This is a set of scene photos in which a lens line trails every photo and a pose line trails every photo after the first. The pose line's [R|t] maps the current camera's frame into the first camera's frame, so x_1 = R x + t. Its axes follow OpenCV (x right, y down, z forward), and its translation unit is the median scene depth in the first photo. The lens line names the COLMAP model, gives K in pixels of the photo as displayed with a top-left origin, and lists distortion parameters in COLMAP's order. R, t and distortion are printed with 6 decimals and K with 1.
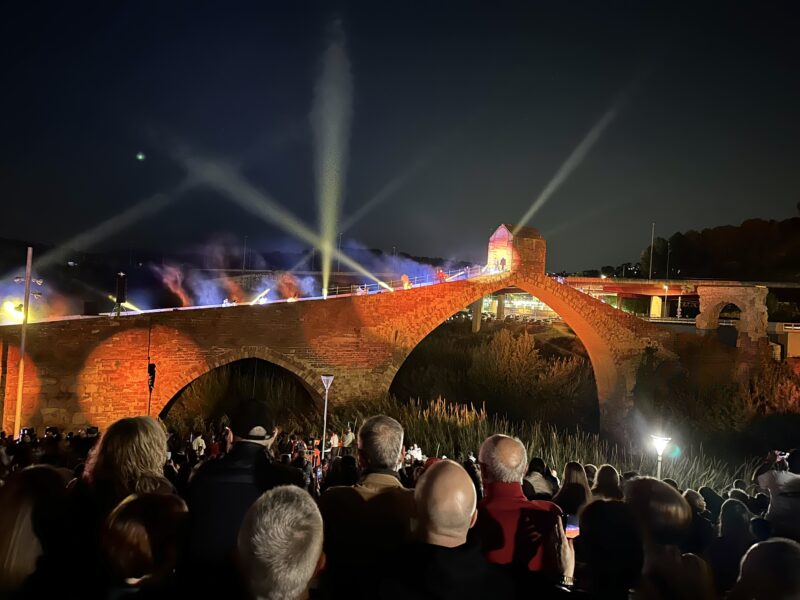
lens RADIAL K [[646.7, 0, 400.0], [0, 646.7, 300.0], [0, 0, 1]] dist [0.134979, -0.251672]
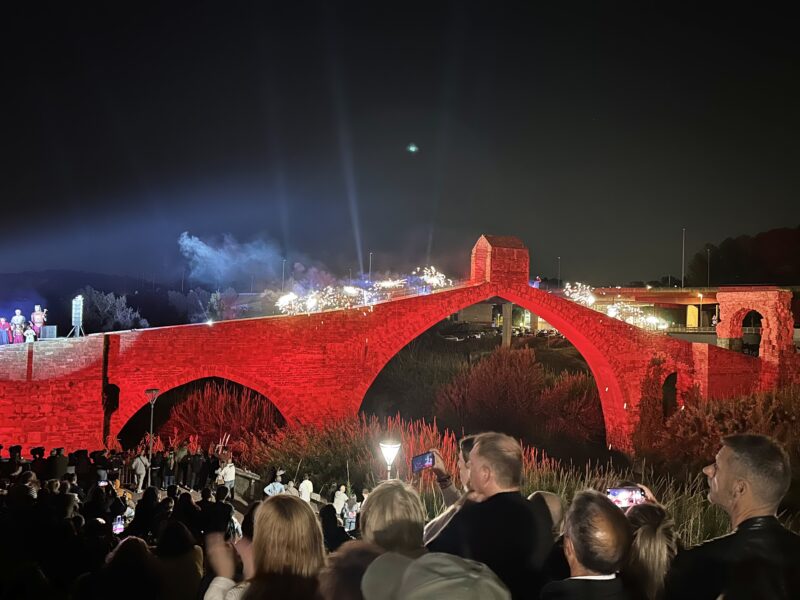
lens RADIAL K [[646.7, 0, 400.0], [0, 646.7, 300.0], [0, 0, 1]] dist [0.134979, -0.251672]
pose [[0.993086, -0.032139, -0.112906, 0.157268], [0.028732, 0.999085, -0.031671, 0.009472], [0.113821, 0.028208, 0.993101, 0.021951]]
